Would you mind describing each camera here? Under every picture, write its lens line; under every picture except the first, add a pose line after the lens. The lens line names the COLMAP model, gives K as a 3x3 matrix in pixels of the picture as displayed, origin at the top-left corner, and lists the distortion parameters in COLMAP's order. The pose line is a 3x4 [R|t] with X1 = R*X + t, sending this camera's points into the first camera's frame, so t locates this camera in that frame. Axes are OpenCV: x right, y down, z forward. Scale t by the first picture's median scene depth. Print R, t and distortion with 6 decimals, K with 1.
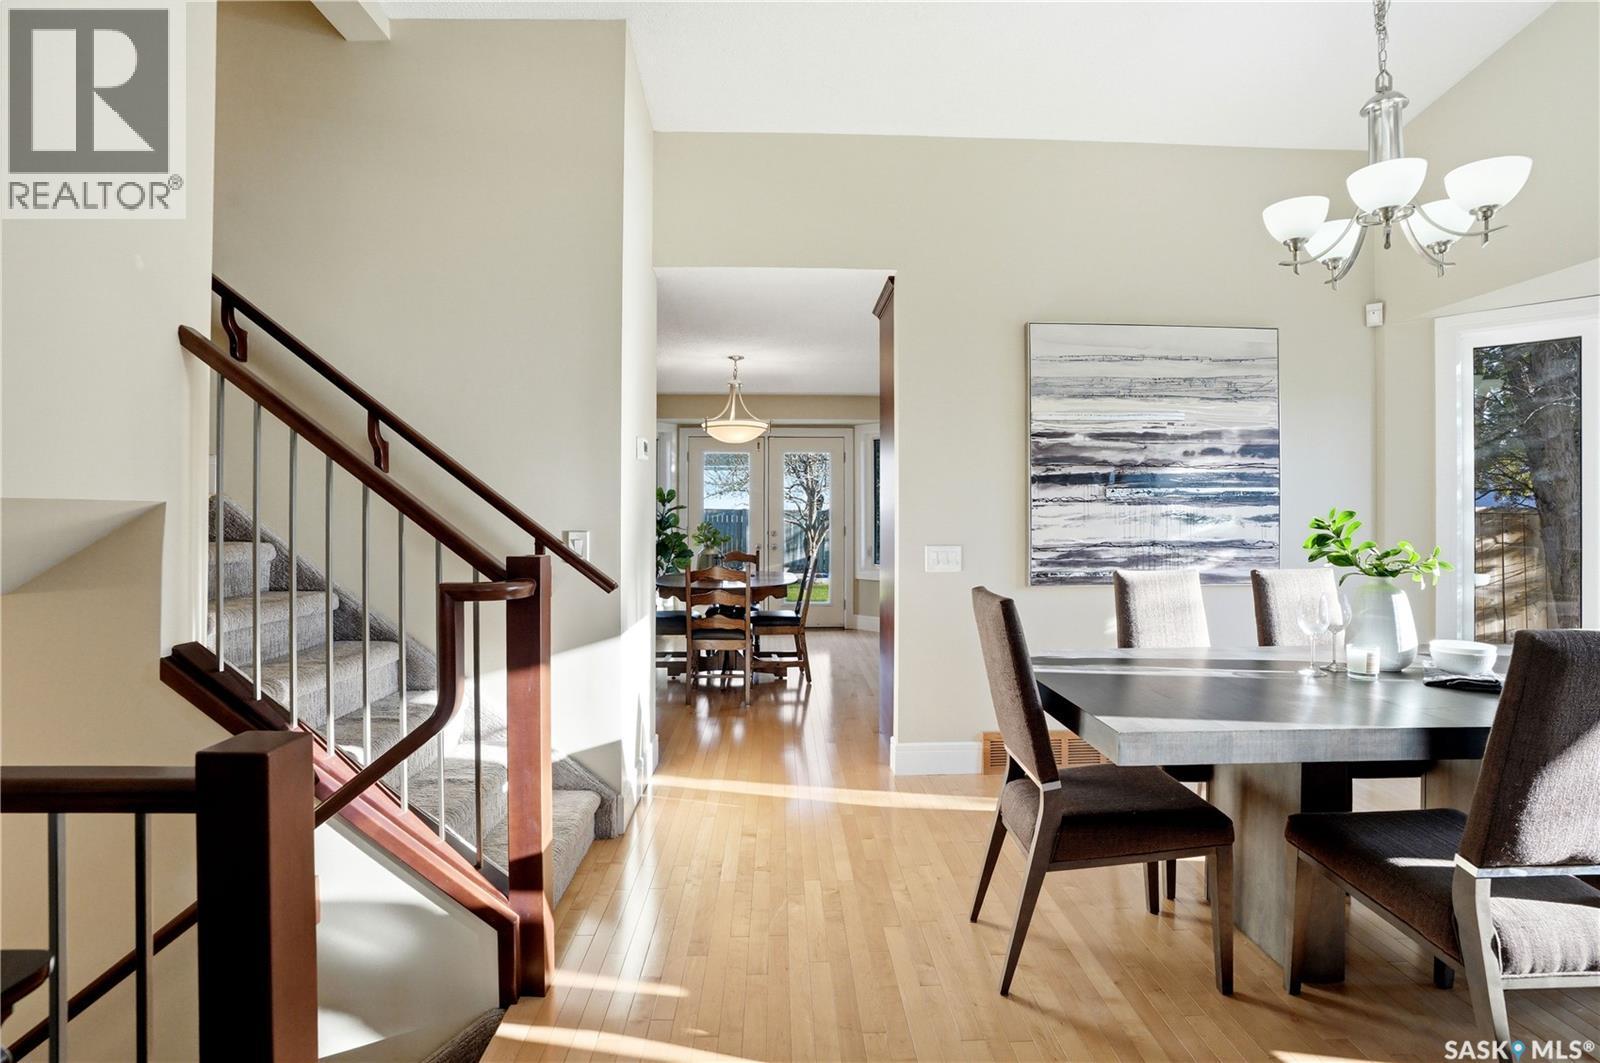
lens RADIAL K [[754.2, 0, 803.2], [0, 754.2, 513.8], [0, 0, 1]] dist [-0.068300, 0.026049]
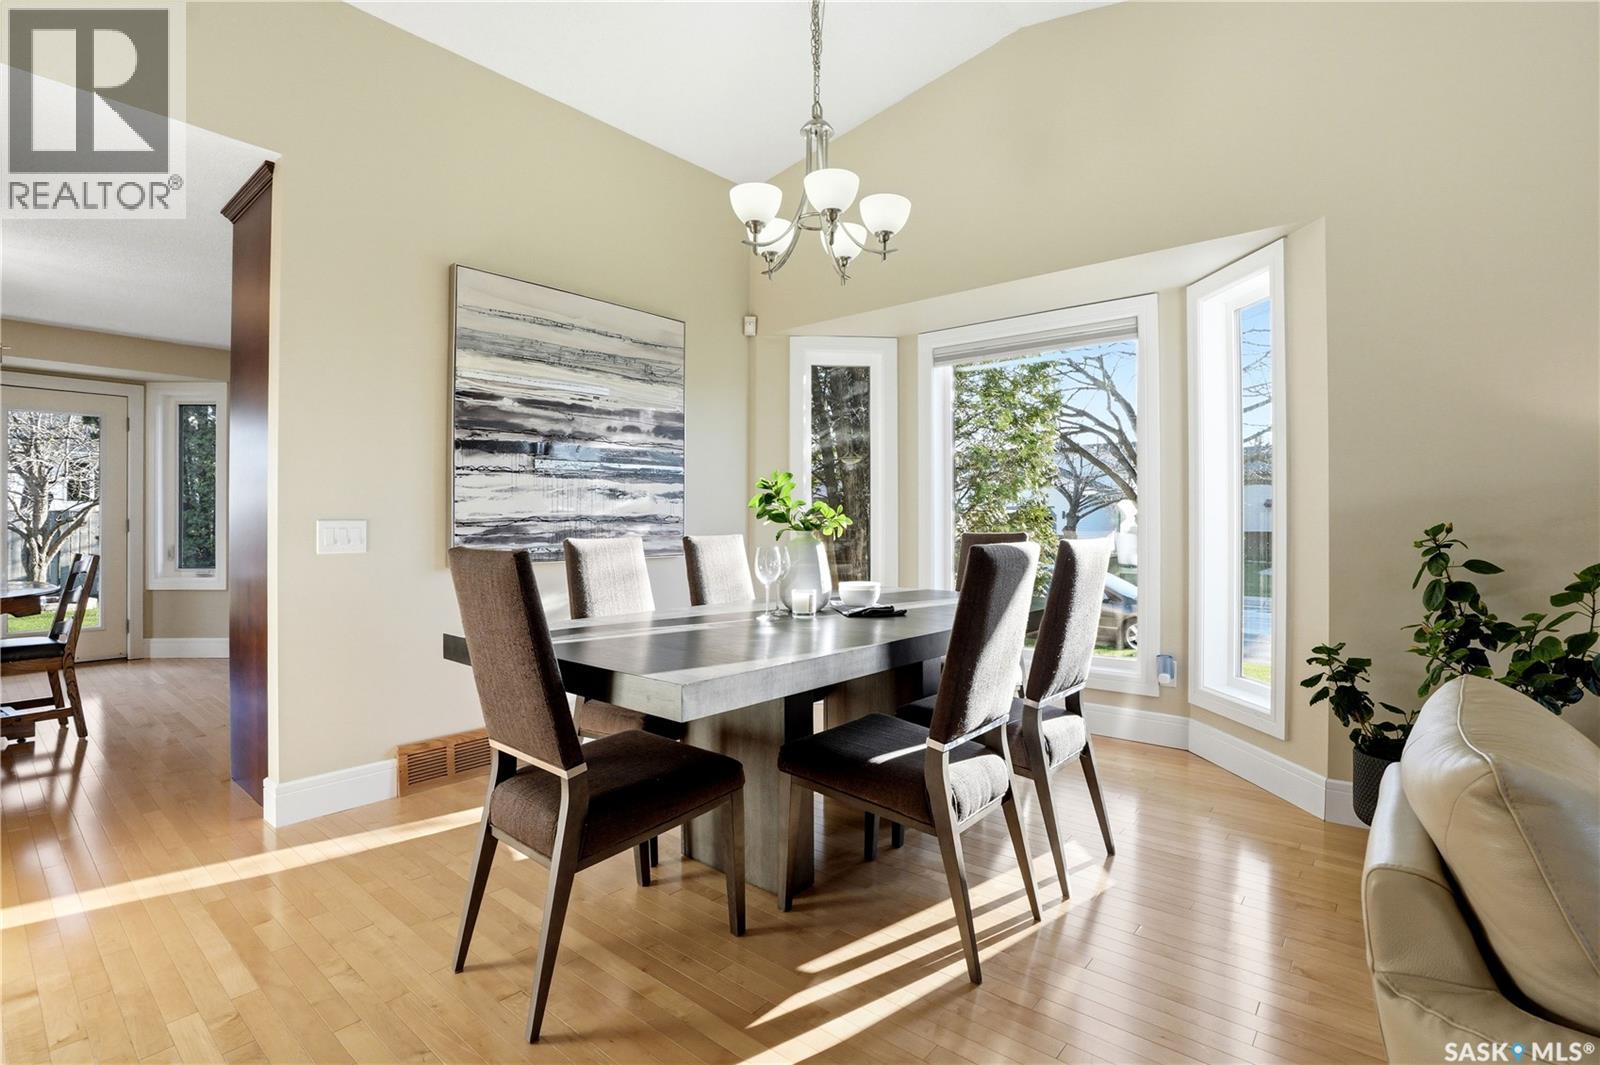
lens RADIAL K [[754.2, 0, 803.2], [0, 754.2, 514.8], [0, 0, 1]] dist [-0.068300, 0.026049]
pose [[0.671945, 0.002689, 0.740597, -0.062600], [0.000275, 0.999992, -0.003880, 0.040012], [-0.740601, 0.002811, 0.671939, 0.121325]]
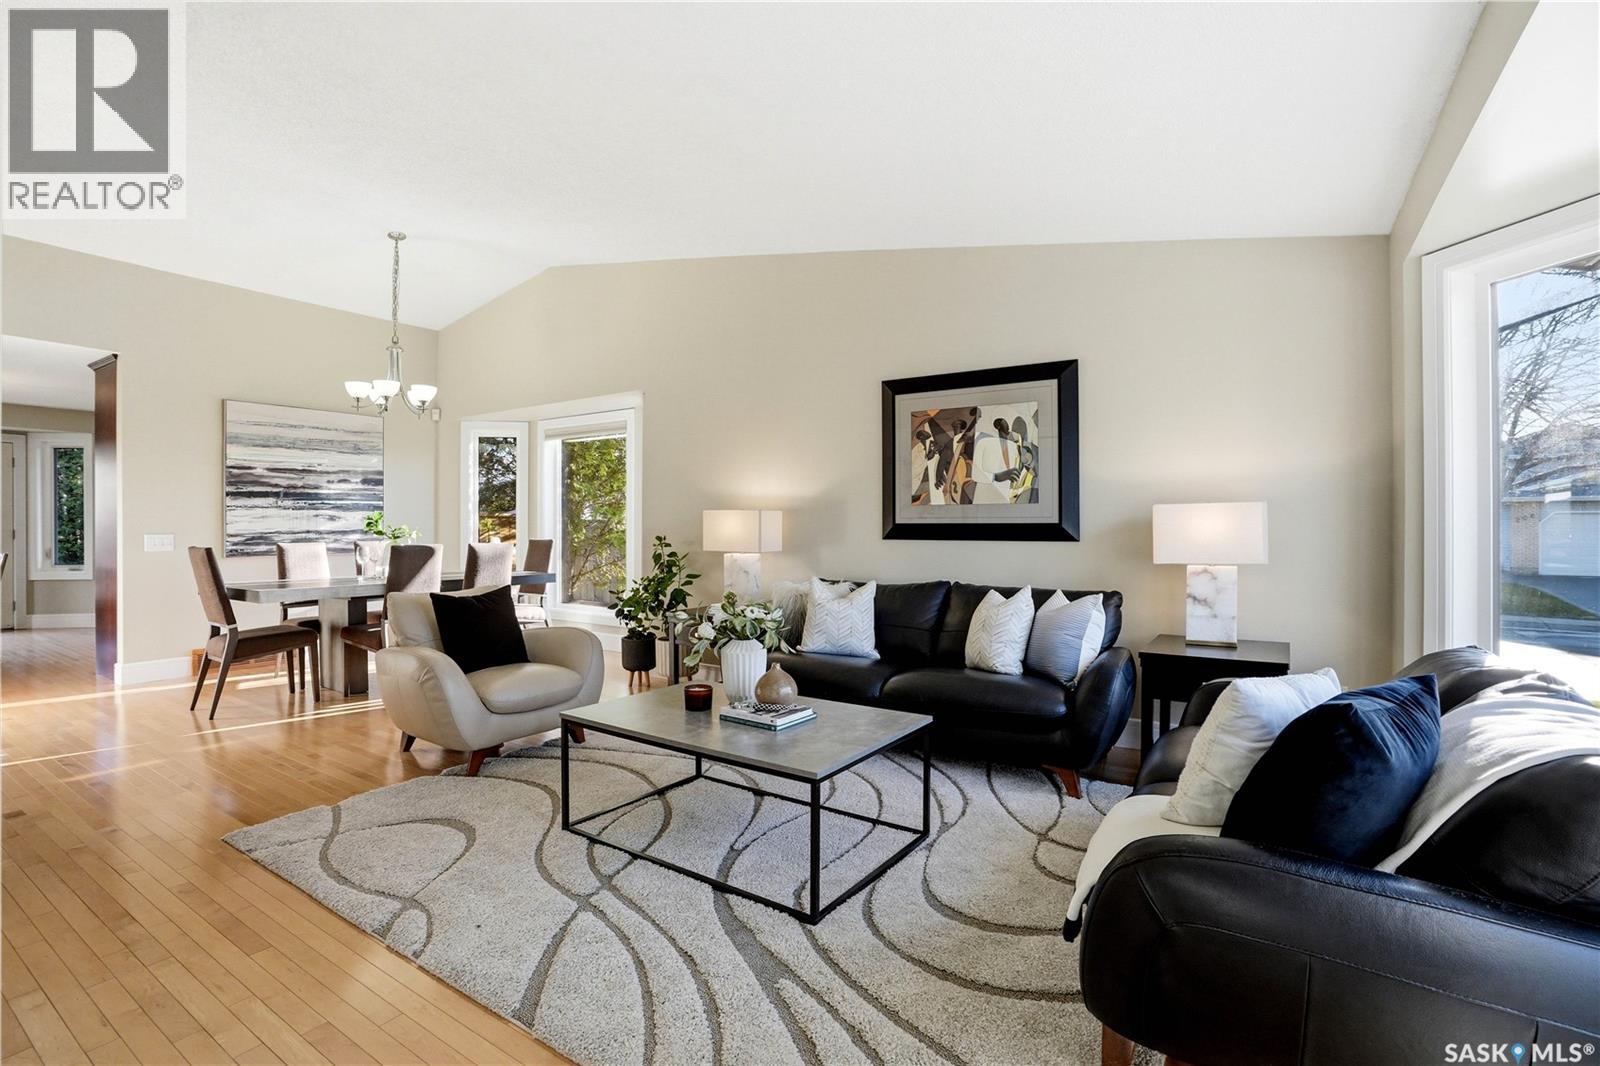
lens RADIAL K [[706.5, 0, 766.7], [0, 706.5, 524.8], [0, 0, 1]] dist [-0.049329, 0.018109]
pose [[0.585927, -0.003508, 0.810356, -0.234140], [-0.000251, 0.999990, 0.004511, 0.015870], [-0.810364, -0.002846, 0.585920, -0.870641]]
